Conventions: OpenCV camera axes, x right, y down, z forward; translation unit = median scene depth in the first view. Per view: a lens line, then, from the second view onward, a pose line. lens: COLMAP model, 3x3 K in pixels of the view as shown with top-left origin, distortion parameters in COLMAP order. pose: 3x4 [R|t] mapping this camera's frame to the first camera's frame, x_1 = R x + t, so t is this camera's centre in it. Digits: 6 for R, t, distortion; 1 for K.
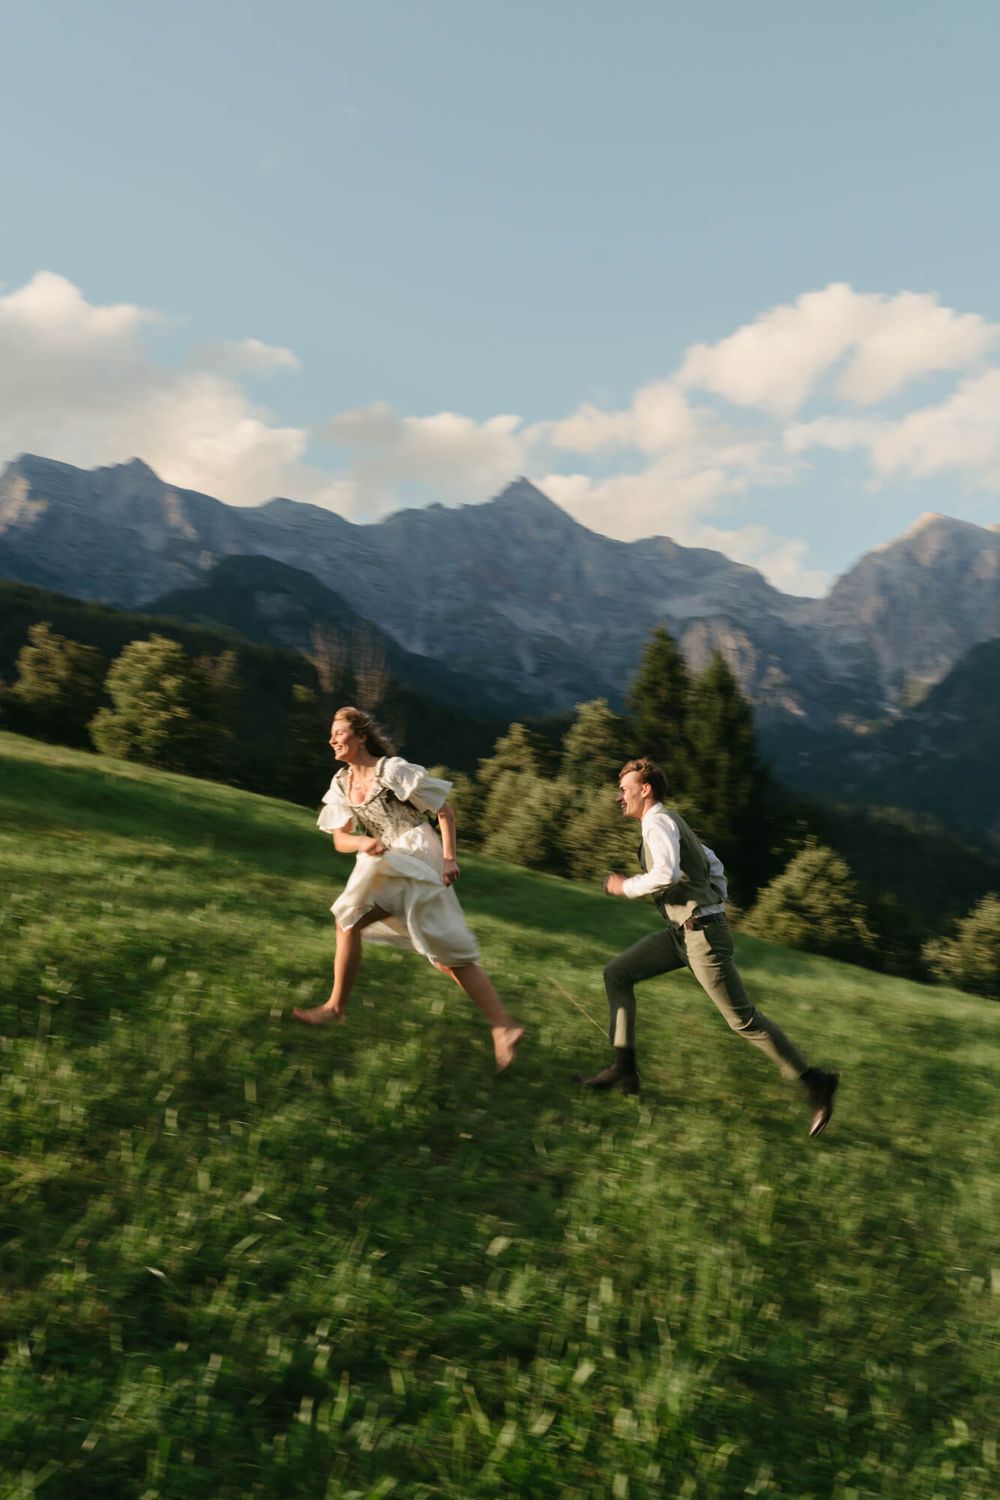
lens RADIAL K [[1677.8, 0, 500.0], [0, 1677.8, 750.0], [0, 0, 1]] dist [0.001822, 0.001521]
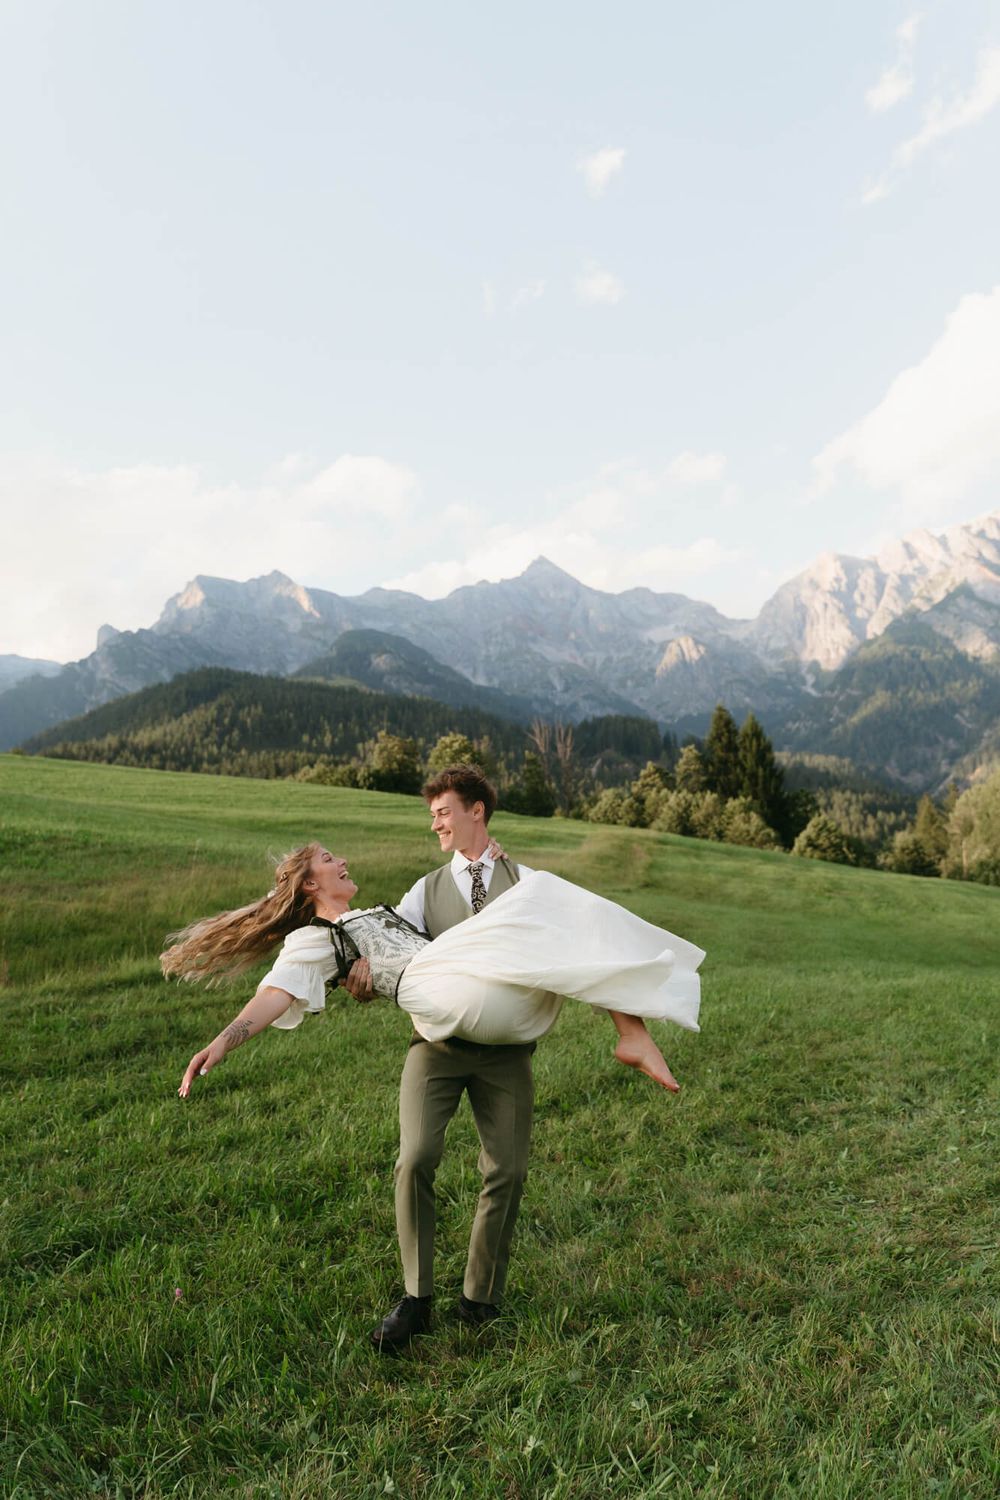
lens RADIAL K [[1291.1, 0, 495.8], [0, 1291.1, 755.1], [0, 0, 1]] dist [-0.004796, -0.002491]
pose [[0.995120, -0.098575, -0.004469, -0.038763], [0.098641, 0.994953, 0.018389, -0.016771], [0.002634, -0.018740, 0.999821, -0.118299]]
